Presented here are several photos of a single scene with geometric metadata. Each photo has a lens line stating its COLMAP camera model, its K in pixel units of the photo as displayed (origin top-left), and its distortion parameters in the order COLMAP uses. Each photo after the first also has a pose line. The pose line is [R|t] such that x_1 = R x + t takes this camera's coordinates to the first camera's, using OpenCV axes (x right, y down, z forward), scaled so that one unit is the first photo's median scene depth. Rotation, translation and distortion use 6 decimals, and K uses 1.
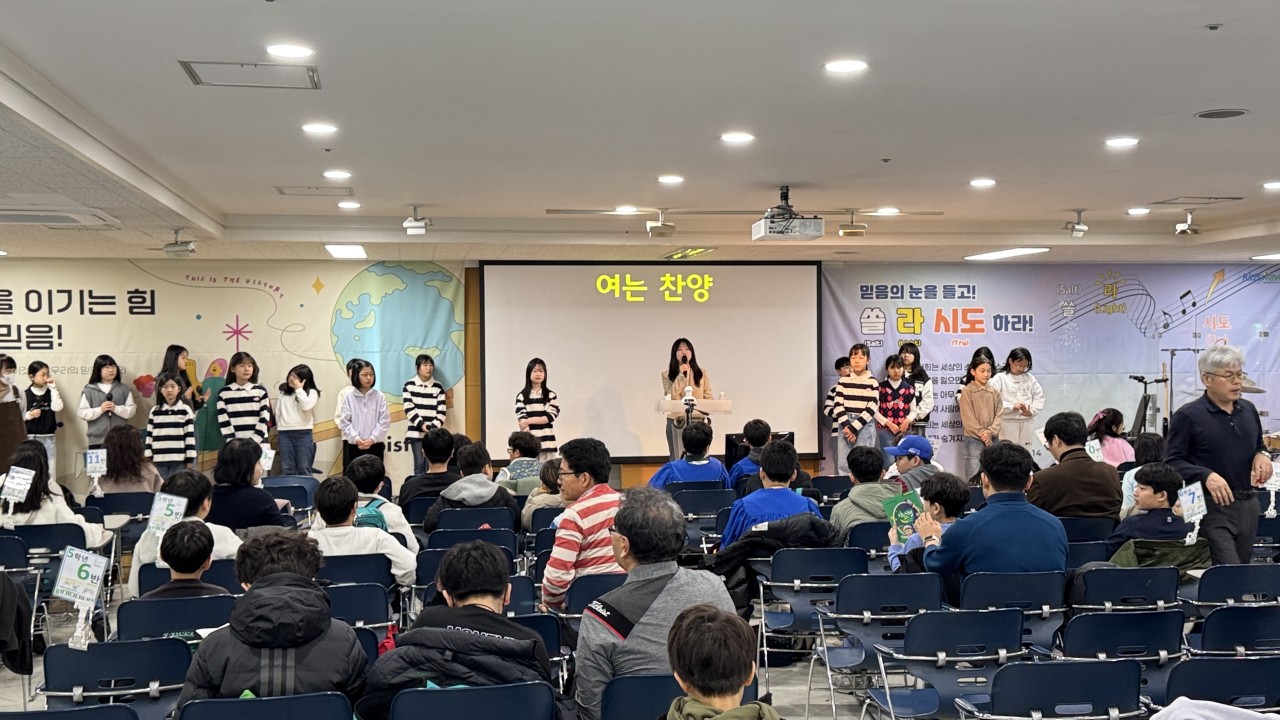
lens RADIAL K [[1406.4, 0, 632.2], [0, 1406.4, 356.5], [0, 0, 1]] dist [0.099520, 0.000000]
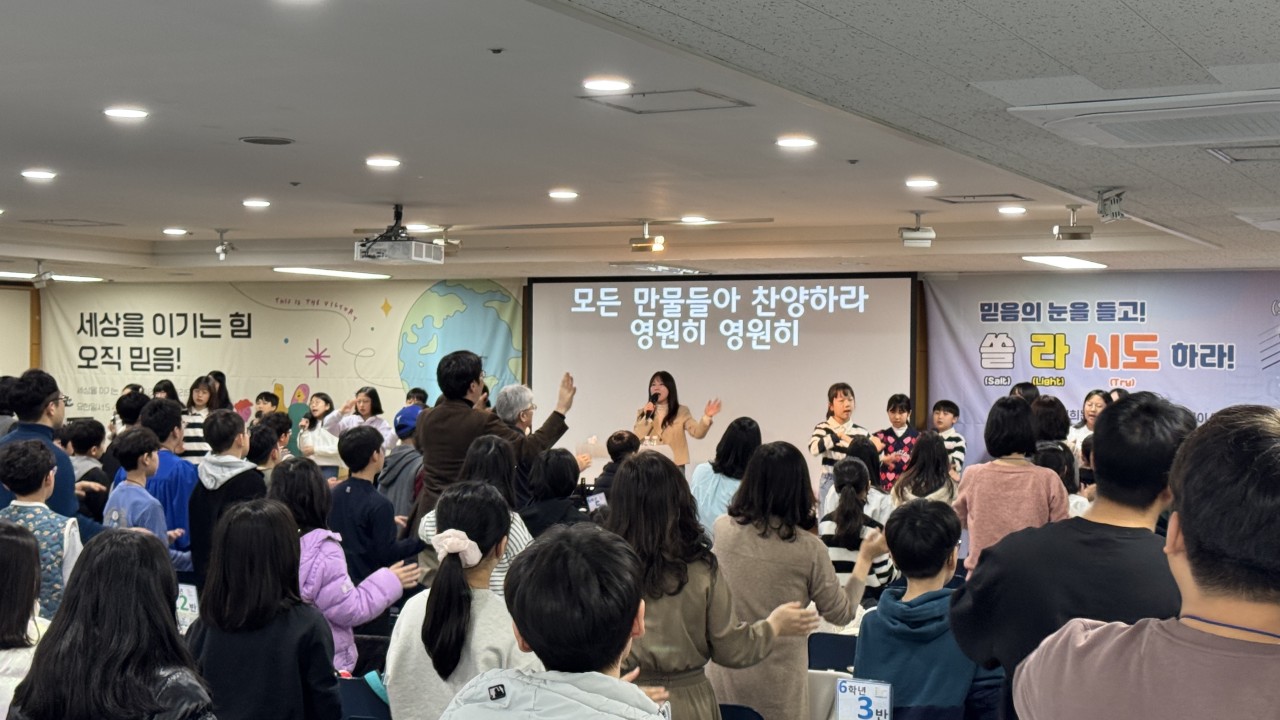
lens RADIAL K [[1925.5, 0, 645.1], [0, 1925.5, 358.8], [0, 0, 1]] dist [0.211211, 0.000000]
pose [[0.824537, 0.012136, -0.565678, 0.641768], [-0.018763, 0.999807, -0.005899, -0.012185], [0.565497, 0.015478, 0.824605, 0.048519]]
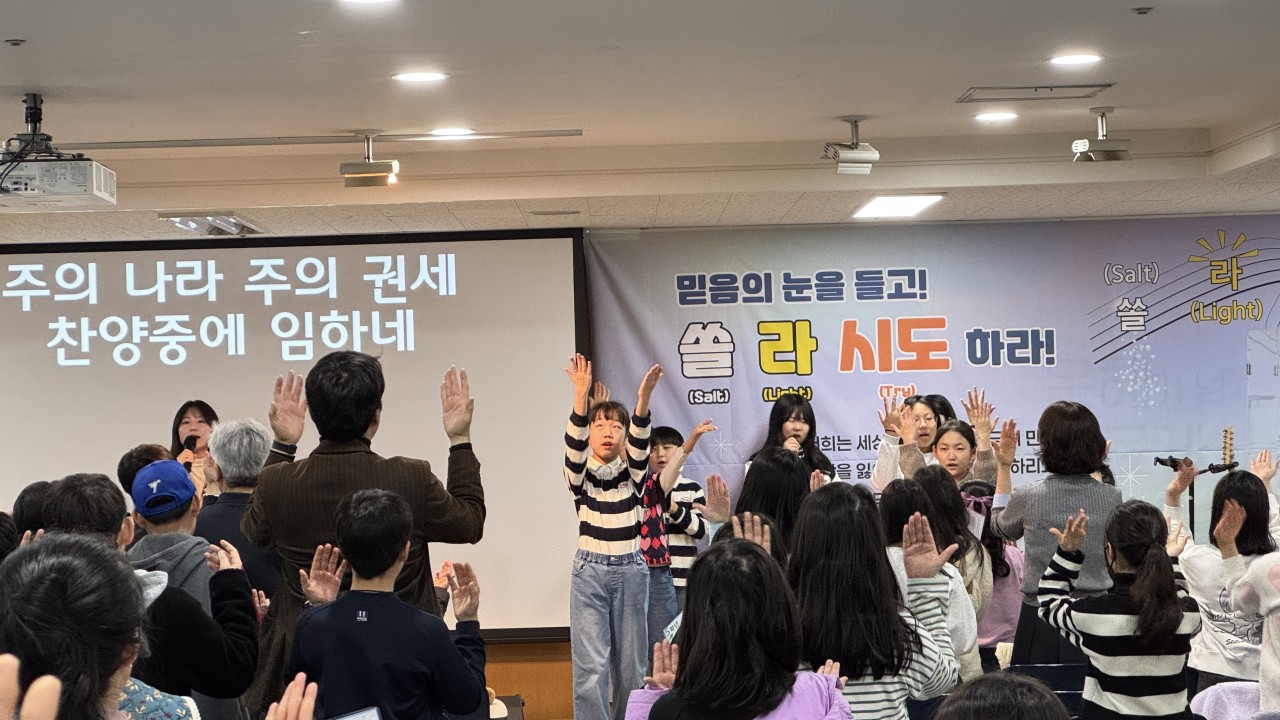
lens RADIAL K [[2836.8, 0, 639.7], [0, 2836.8, 357.4], [0, 0, 1]] dist [0.119858, 0.000000]
pose [[0.989018, -0.022198, -0.146118, 0.310154], [0.019777, 0.999642, -0.018002, -0.005959], [0.146466, 0.014914, 0.989103, 0.042653]]
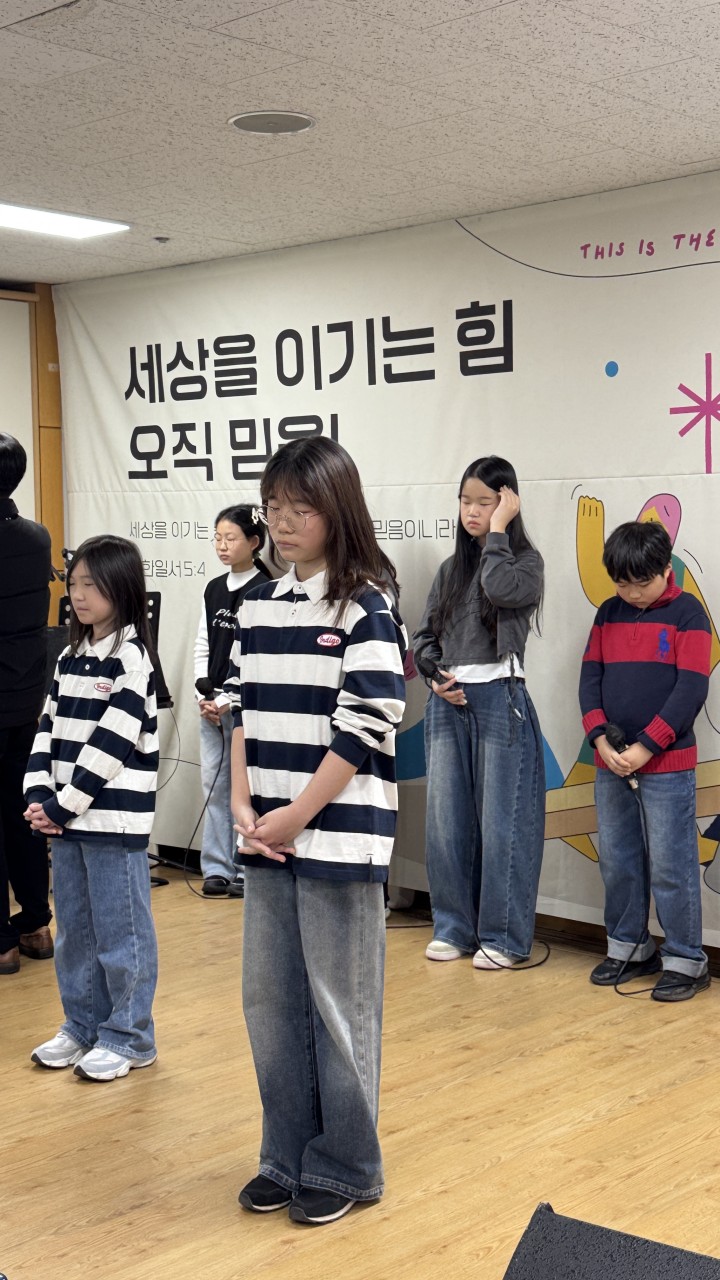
lens RADIAL K [[1644.2, 0, 367.7], [0, 1644.2, 635.8], [0, 0, 1]] dist [0.135427, 0.000000]
pose [[0.626458, 0.049338, -0.777892, -0.036856], [-0.000888, 0.998039, 0.062586, 0.010264], [0.779455, -0.038516, 0.625273, 0.708414]]
